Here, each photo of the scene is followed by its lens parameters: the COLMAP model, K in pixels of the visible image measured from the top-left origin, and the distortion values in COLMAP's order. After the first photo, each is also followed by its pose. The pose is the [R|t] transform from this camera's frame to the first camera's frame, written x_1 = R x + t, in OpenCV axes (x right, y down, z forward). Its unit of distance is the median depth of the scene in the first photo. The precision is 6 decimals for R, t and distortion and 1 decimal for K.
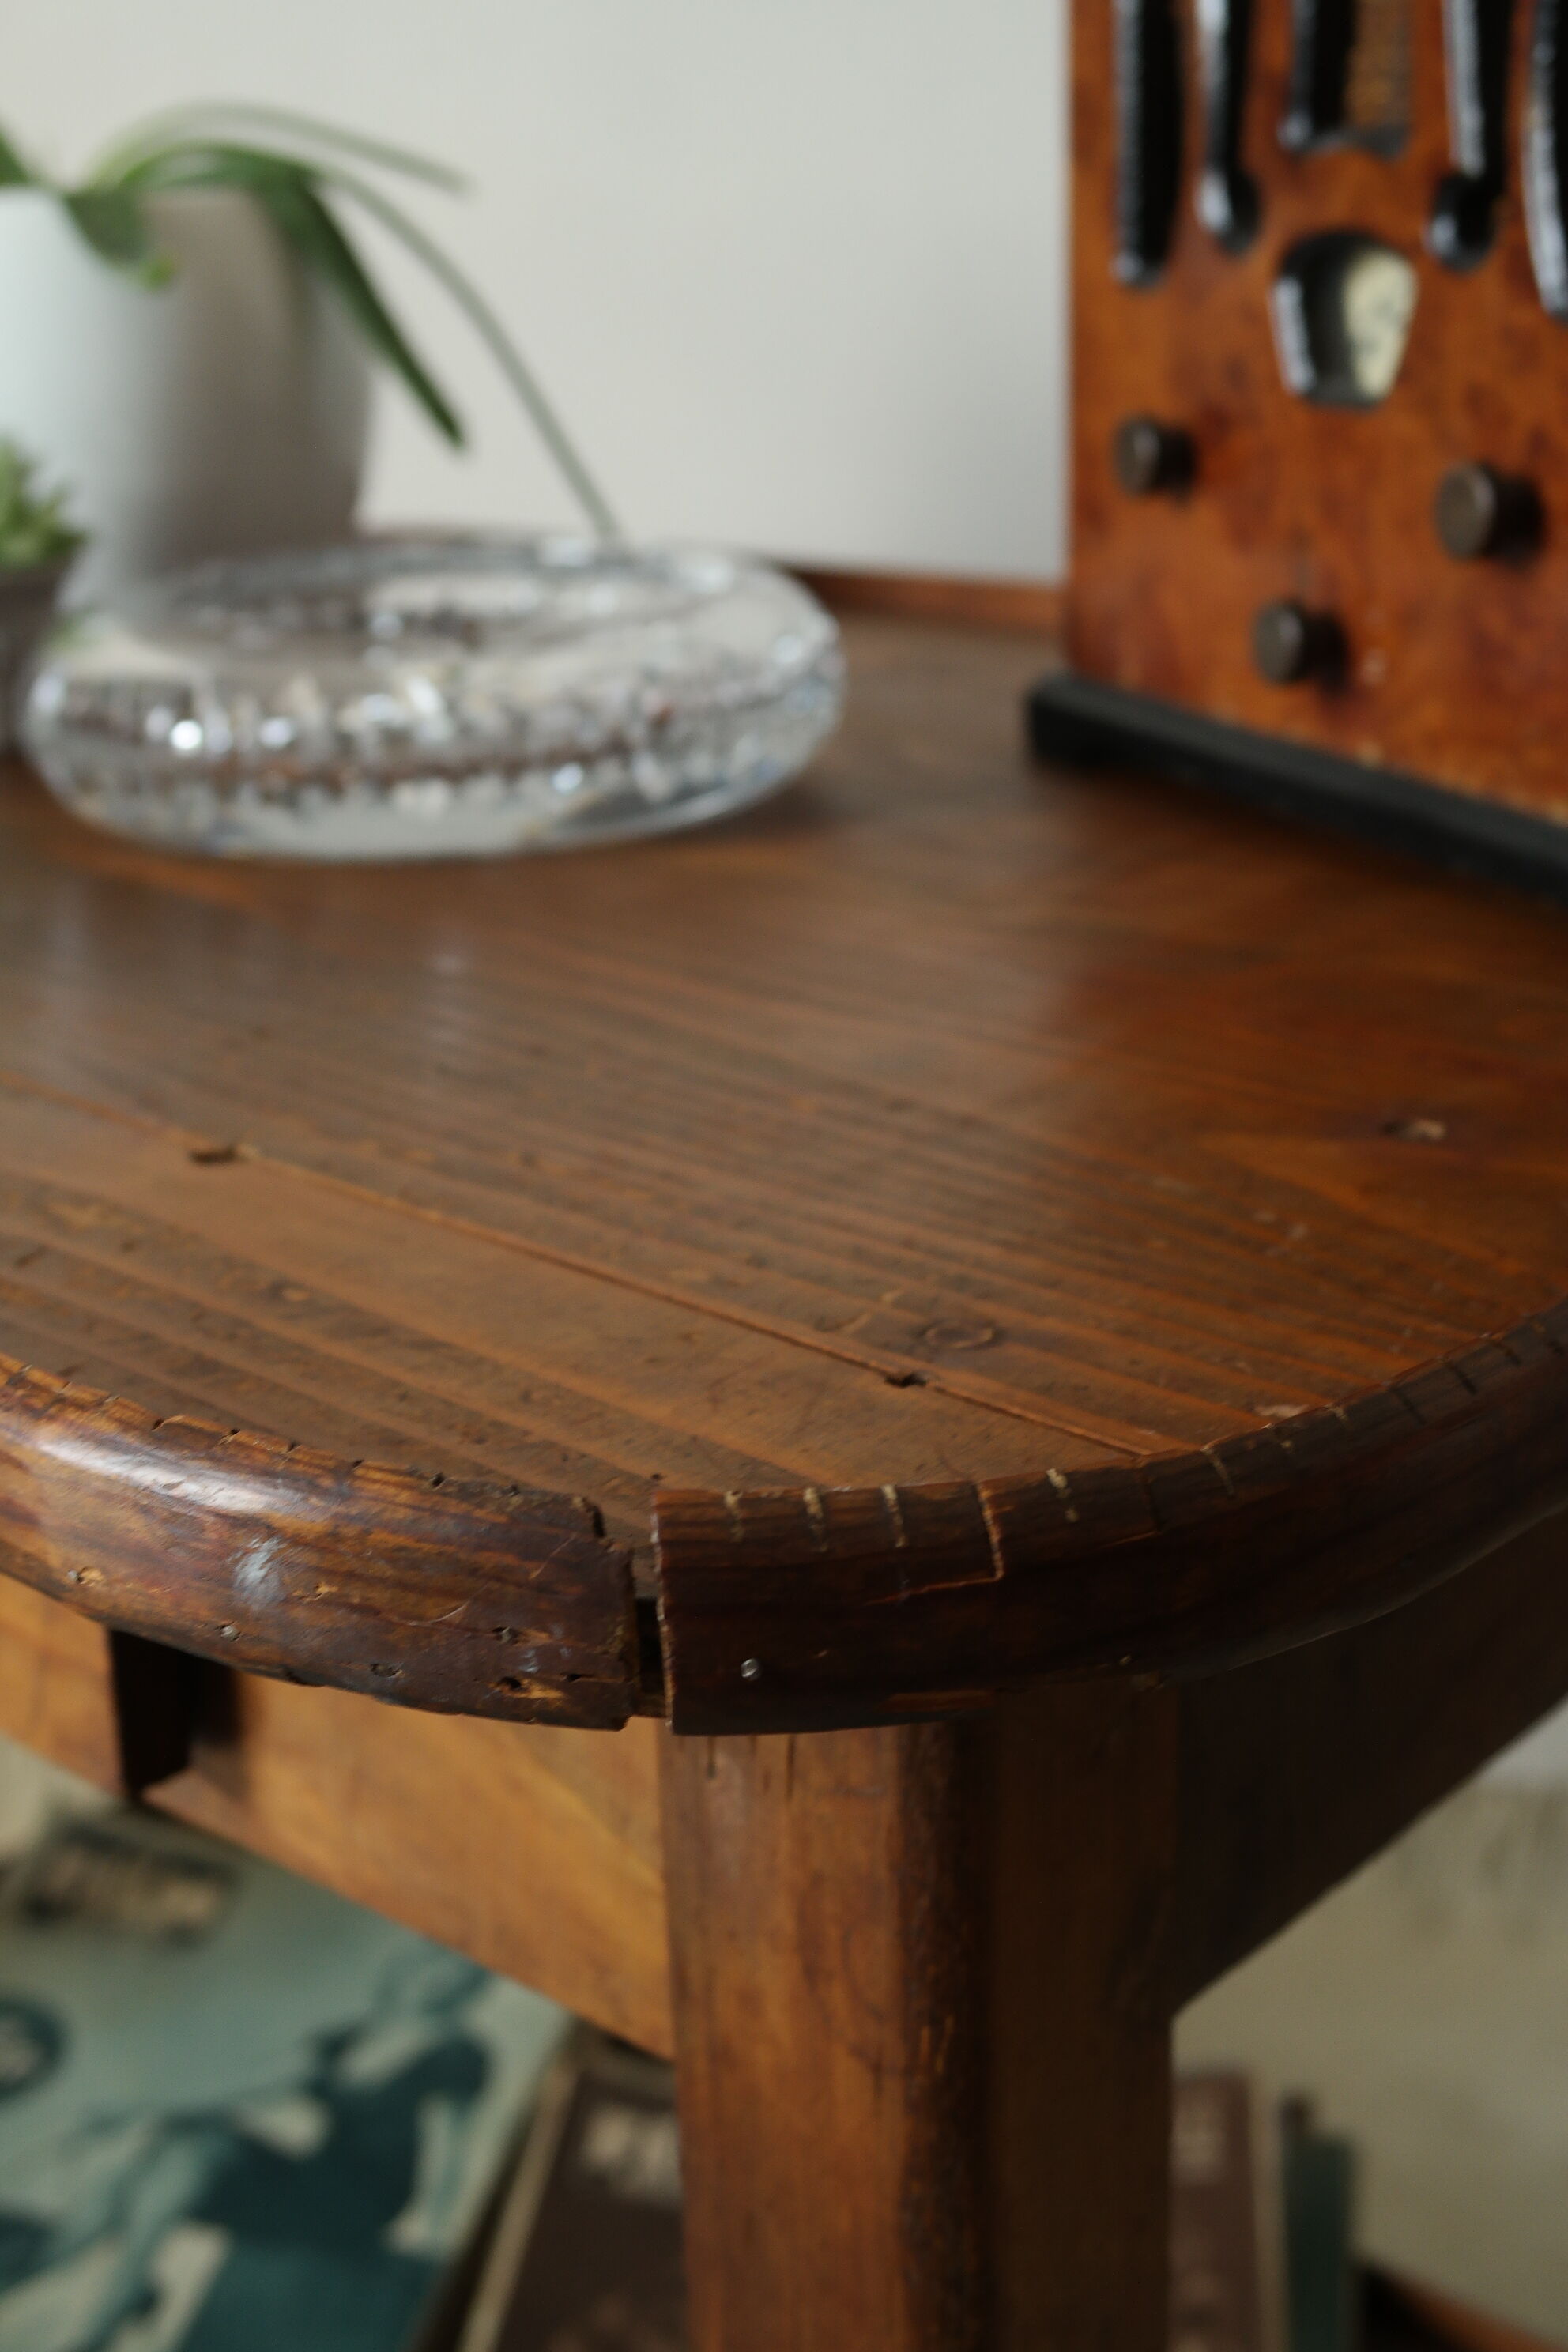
lens RADIAL K [[3020.4, 0, 796.3], [0, 3020.4, 1179.0], [0, 0, 1]] dist [0.024907, 0.000000]
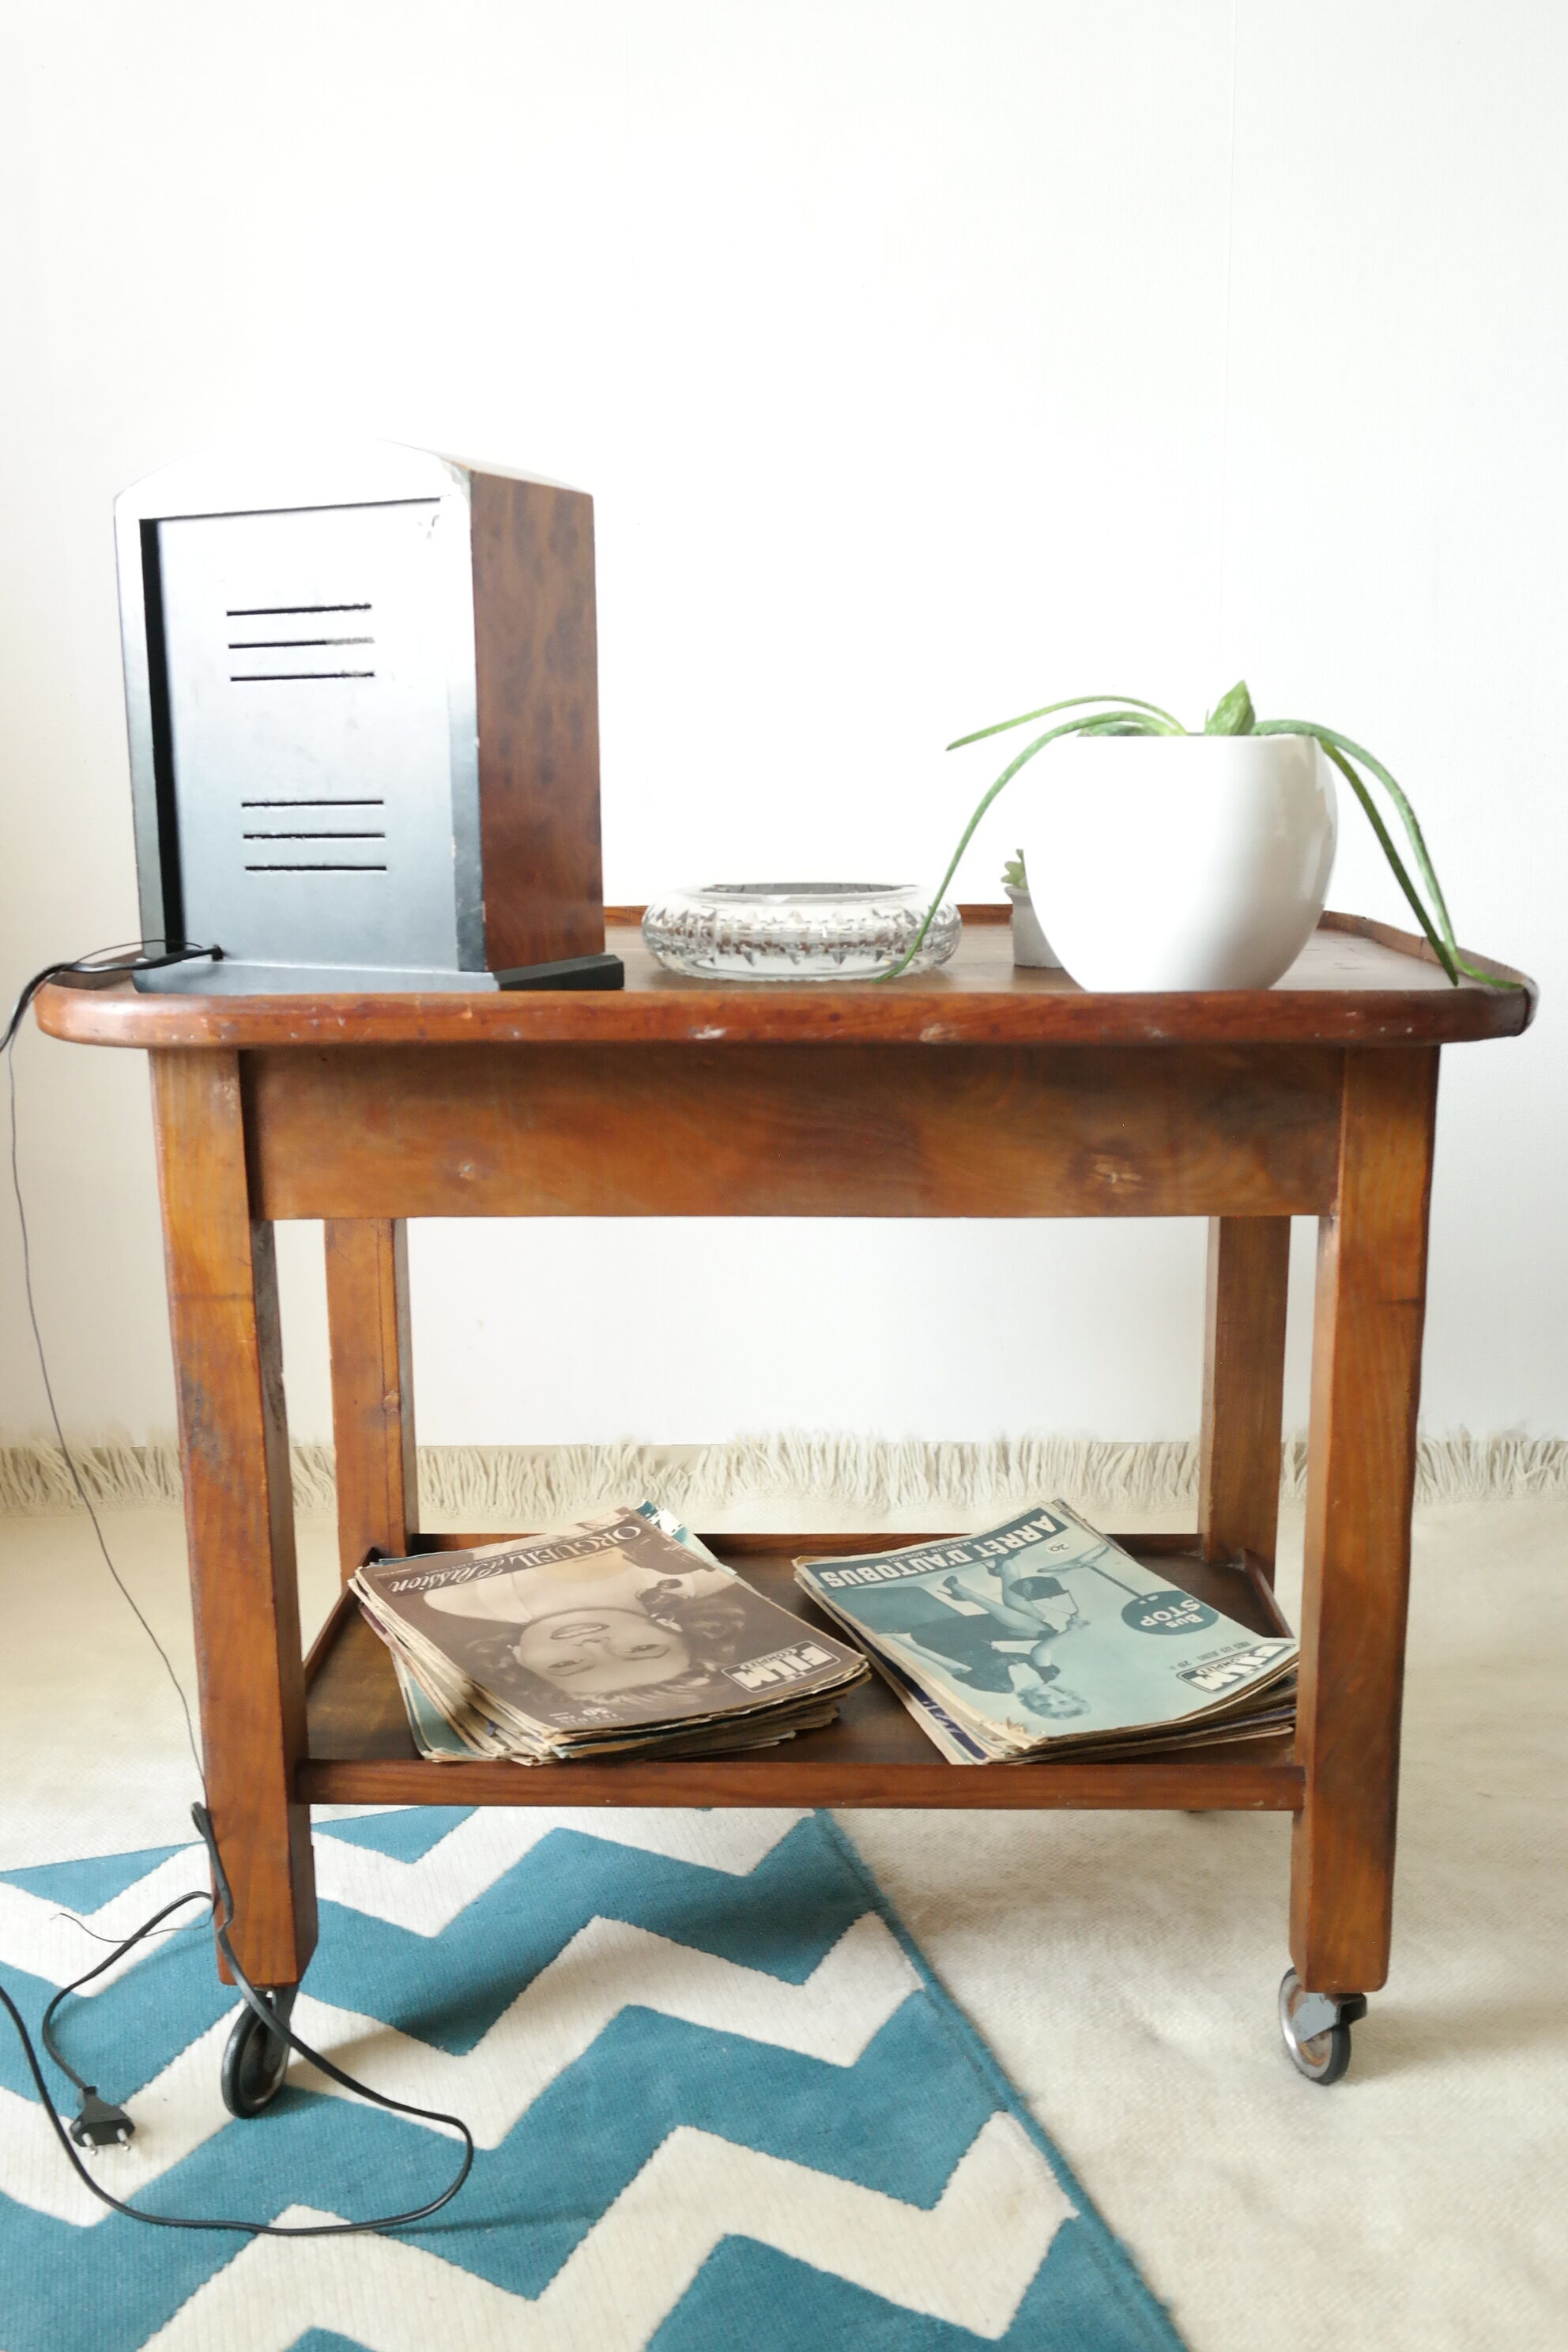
lens RADIAL K [[2171.1, 0, 781.4], [0, 2171.1, 1184.3], [0, 0, 1]] dist [-0.013175, 0.000000]
pose [[-0.779830, 0.170401, -0.602353, 1.245358], [-0.174532, 0.864897, 0.470628, -0.988573], [0.601169, 0.472140, -0.644732, 2.695041]]
